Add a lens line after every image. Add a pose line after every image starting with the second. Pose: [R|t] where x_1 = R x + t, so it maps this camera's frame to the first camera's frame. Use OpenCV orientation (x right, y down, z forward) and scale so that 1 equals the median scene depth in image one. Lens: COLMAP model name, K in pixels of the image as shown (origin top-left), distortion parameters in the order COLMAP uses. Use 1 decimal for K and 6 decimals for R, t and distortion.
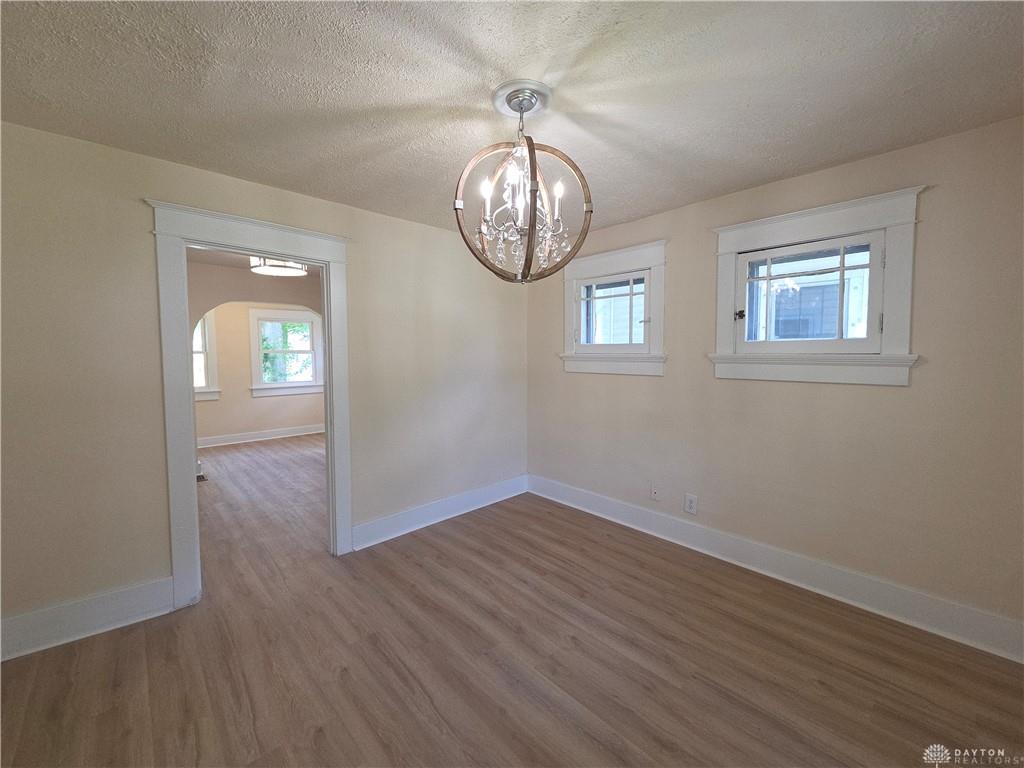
lens RADIAL K [[414.4, 0, 517.2], [0, 414.4, 374.4], [0, 0, 1]] dist [0.002921, -0.001562]
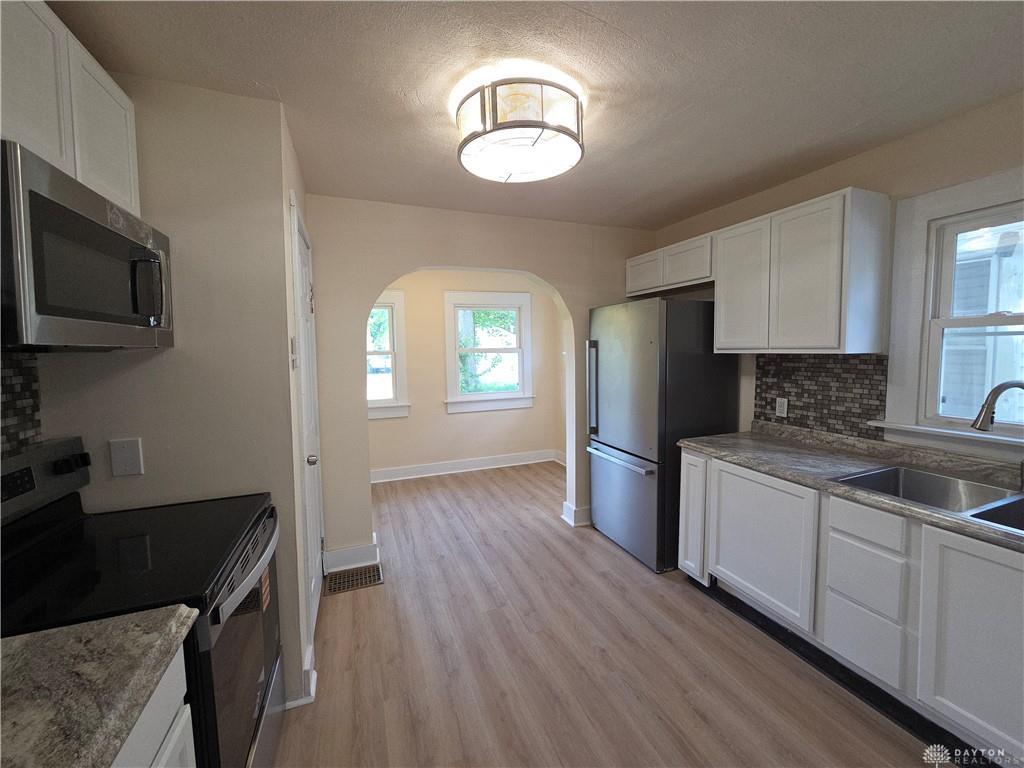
lens RADIAL K [[414.4, 0, 516.2], [0, 414.4, 383.5], [0, 0, 1]] dist [0.002921, -0.001562]
pose [[0.925819, 0.024857, -0.377150, -0.258360], [-0.012405, 0.999296, 0.035411, -0.024720], [0.377765, -0.028105, 0.925475, 0.381850]]
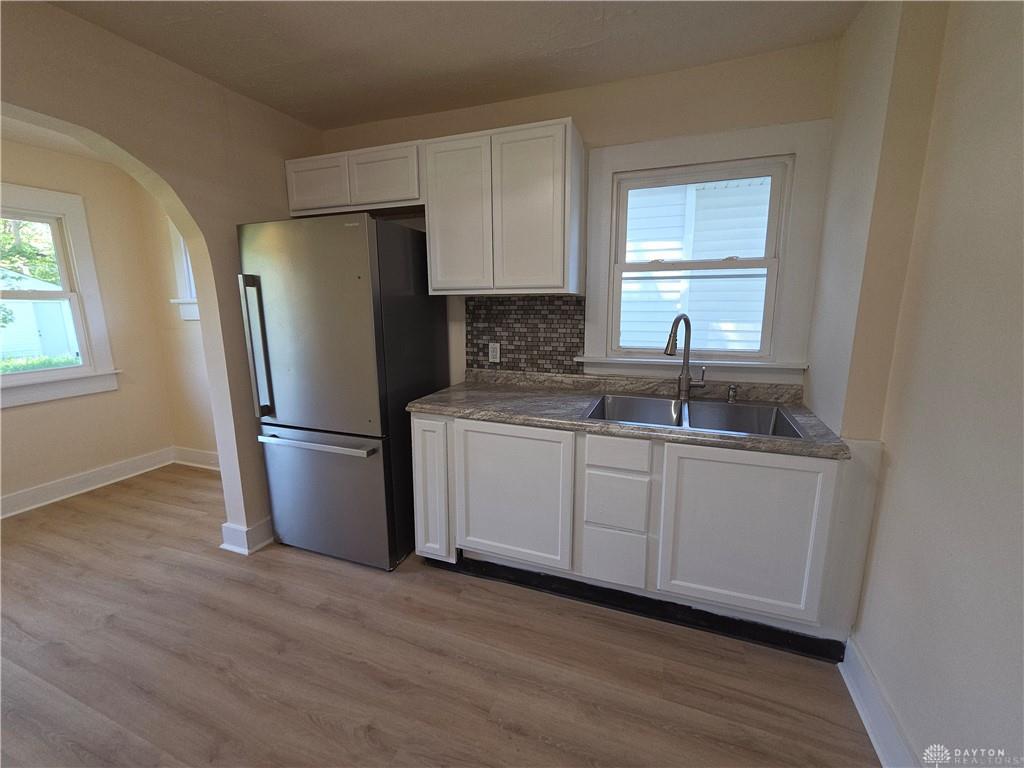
lens RADIAL K [[414.4, 0, 510.9], [0, 414.4, 377.2], [0, 0, 1]] dist [0.002921, -0.001562]
pose [[0.897107, -0.076942, 0.435061, -0.321298], [0.023301, 0.991588, 0.127317, -0.017672], [-0.441198, -0.104080, 0.891354, 0.482618]]
